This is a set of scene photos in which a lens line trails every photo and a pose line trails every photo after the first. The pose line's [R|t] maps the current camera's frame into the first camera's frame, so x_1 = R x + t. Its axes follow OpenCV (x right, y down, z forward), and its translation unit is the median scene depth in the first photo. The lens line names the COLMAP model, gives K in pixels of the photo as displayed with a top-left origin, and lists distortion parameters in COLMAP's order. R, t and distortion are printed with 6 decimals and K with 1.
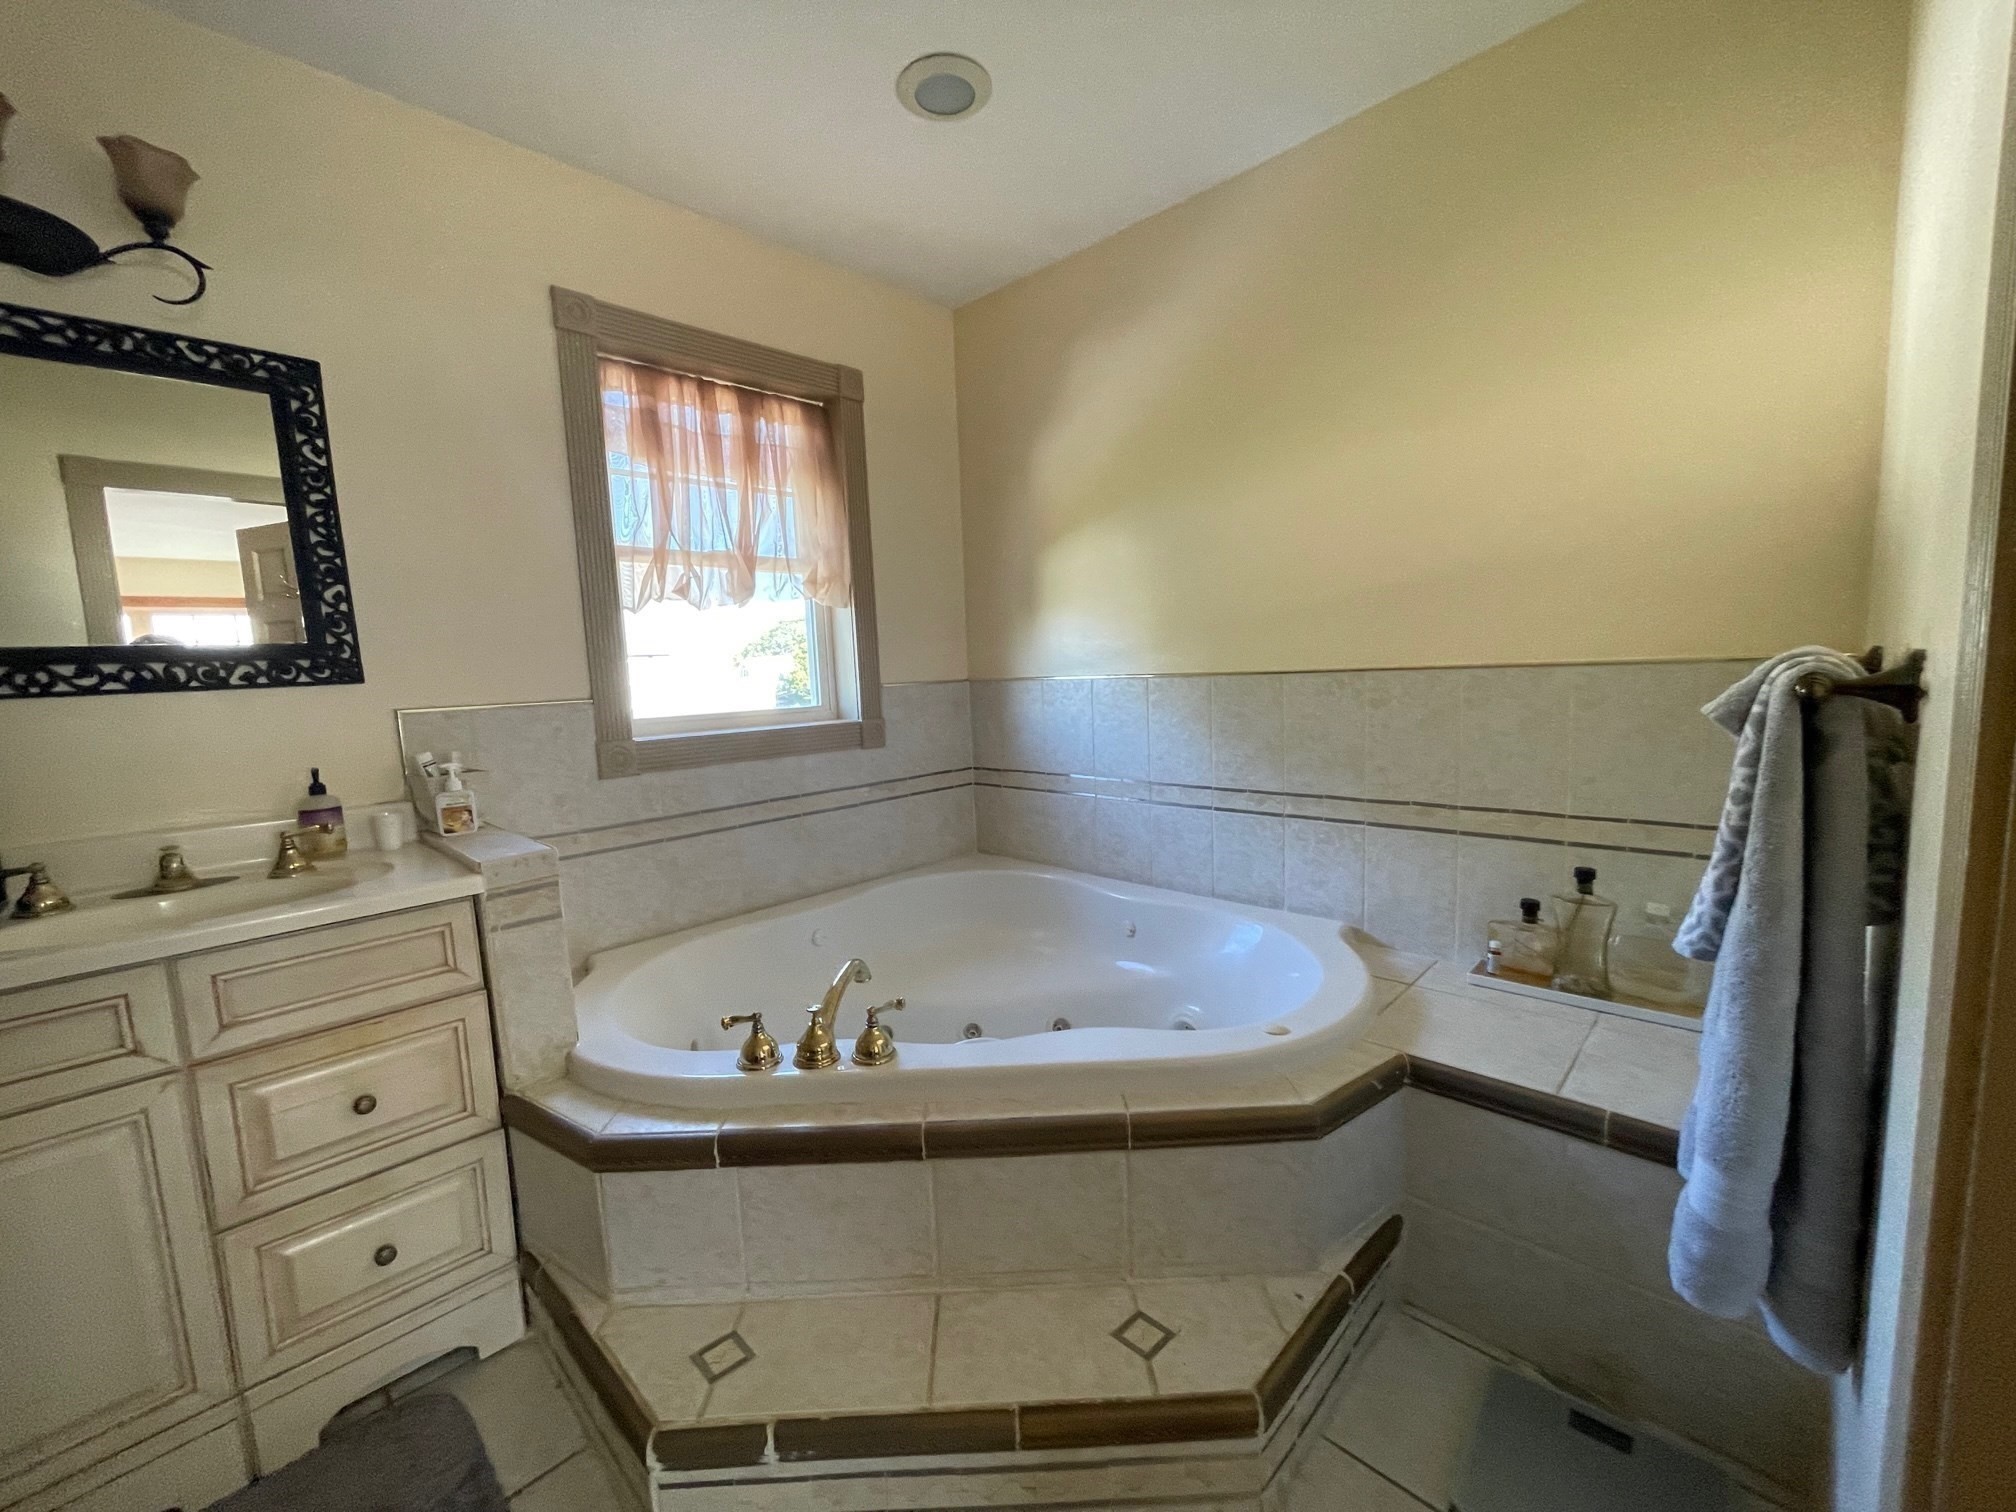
lens RADIAL K [[810.9, 0, 1012.8], [0, 810.9, 762.2], [0, 0, 1]] dist [0.003448, -0.000243]
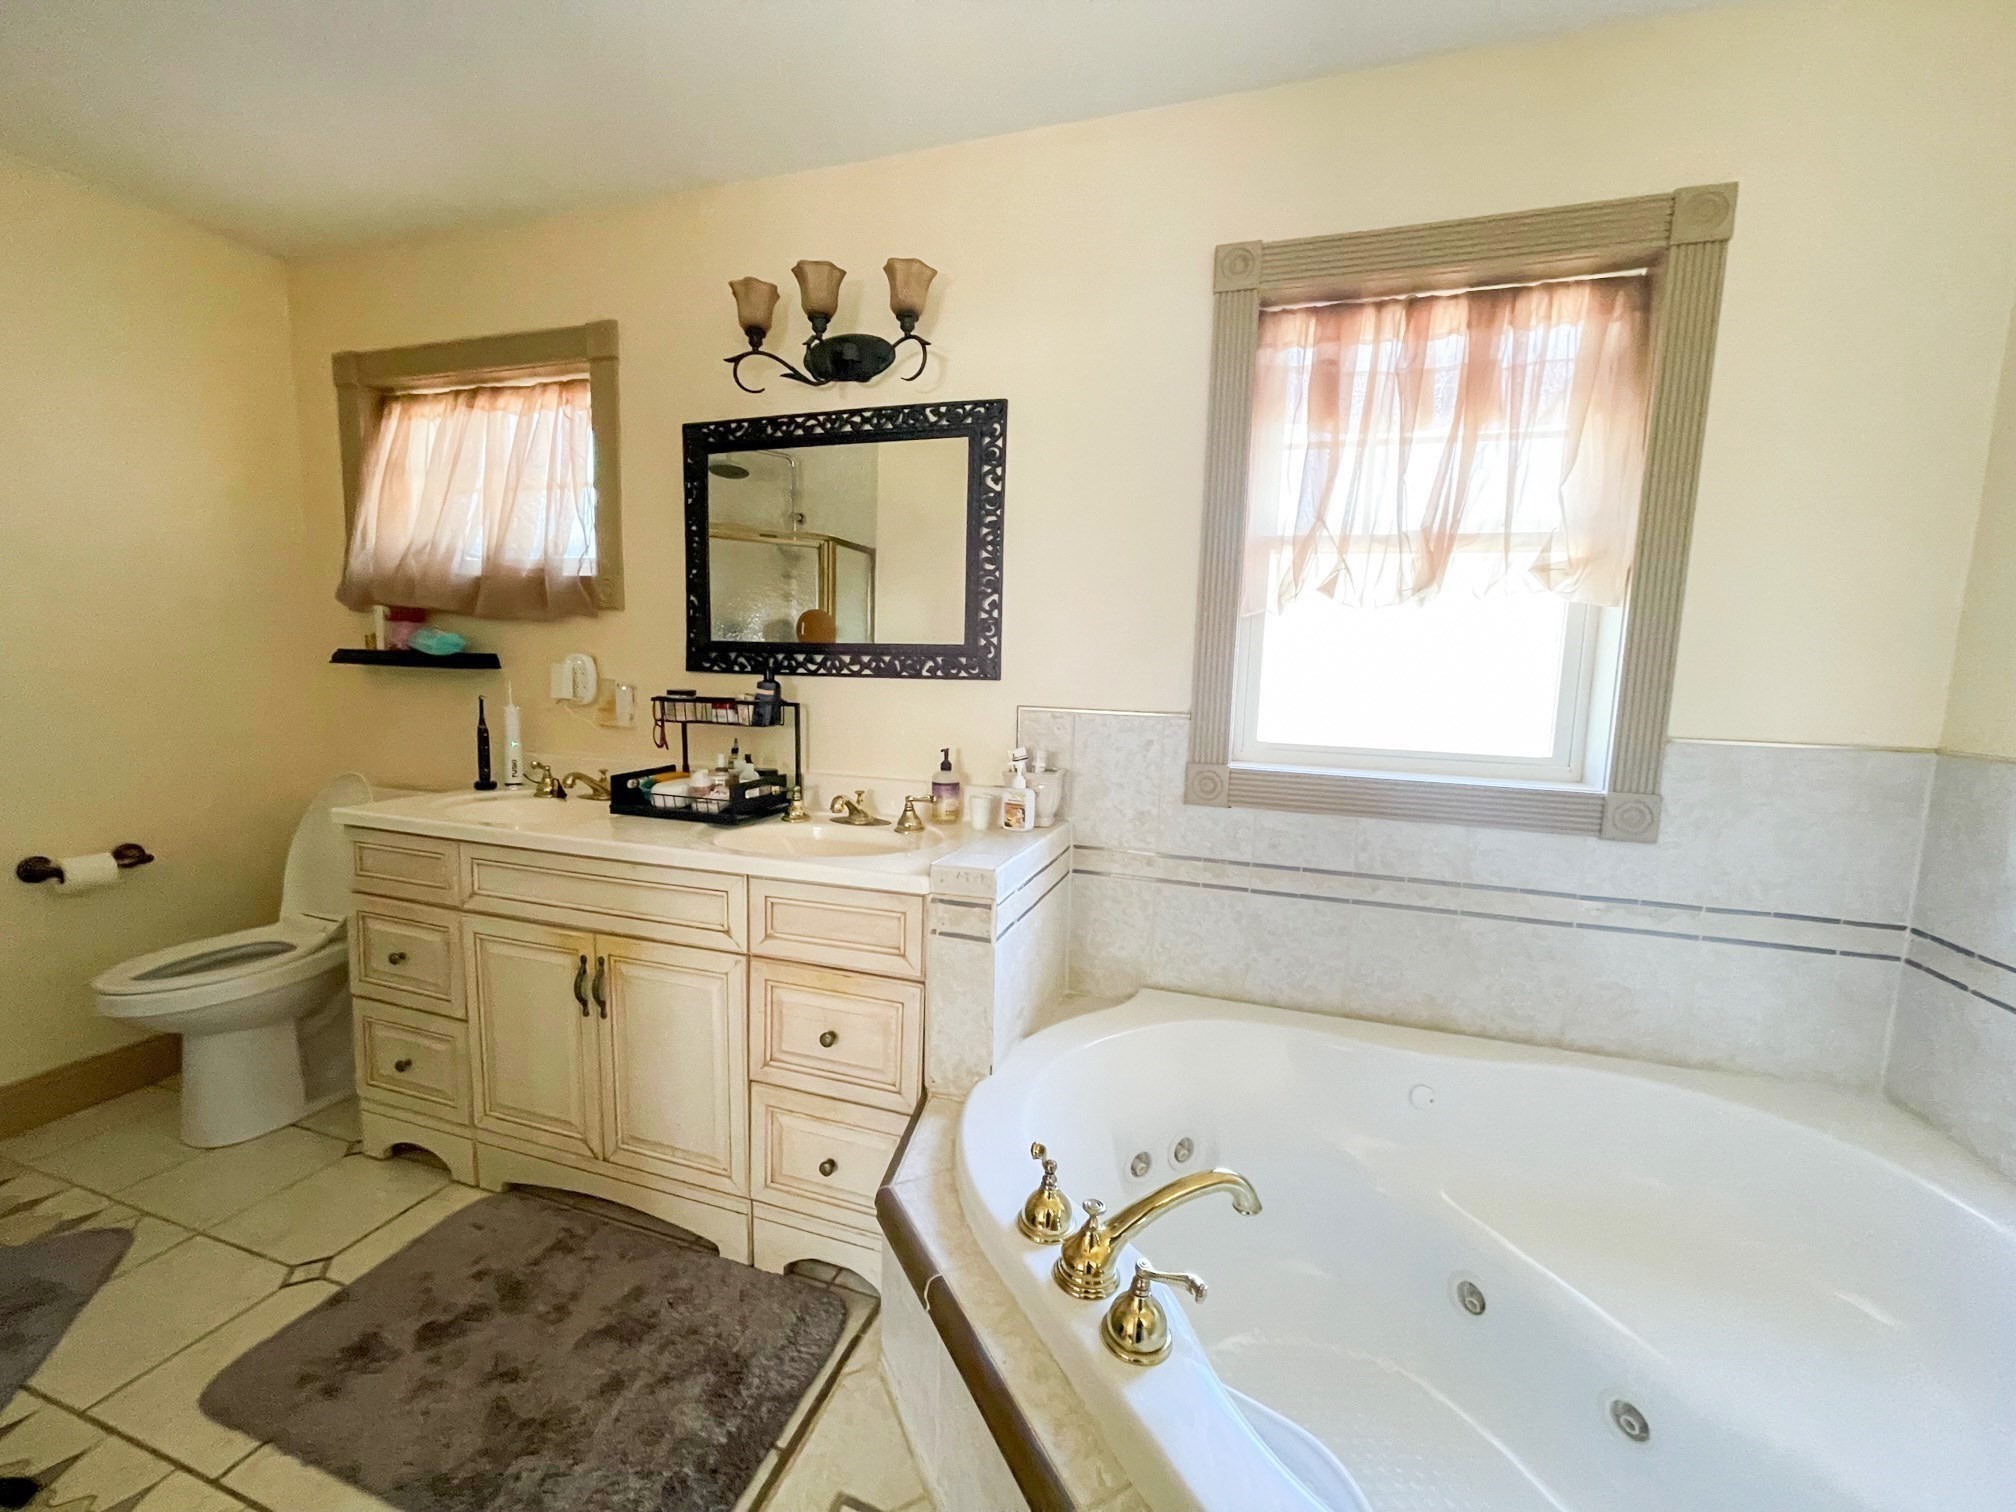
lens RADIAL K [[810.9, 0, 1012.8], [0, 810.9, 762.2], [0, 0, 1]] dist [0.003448, -0.000243]
pose [[0.441432, 0.162308, -0.882493, 0.236667], [-0.154016, 0.982613, 0.103682, -0.109537], [0.883978, 0.090149, 0.458755, 0.526314]]
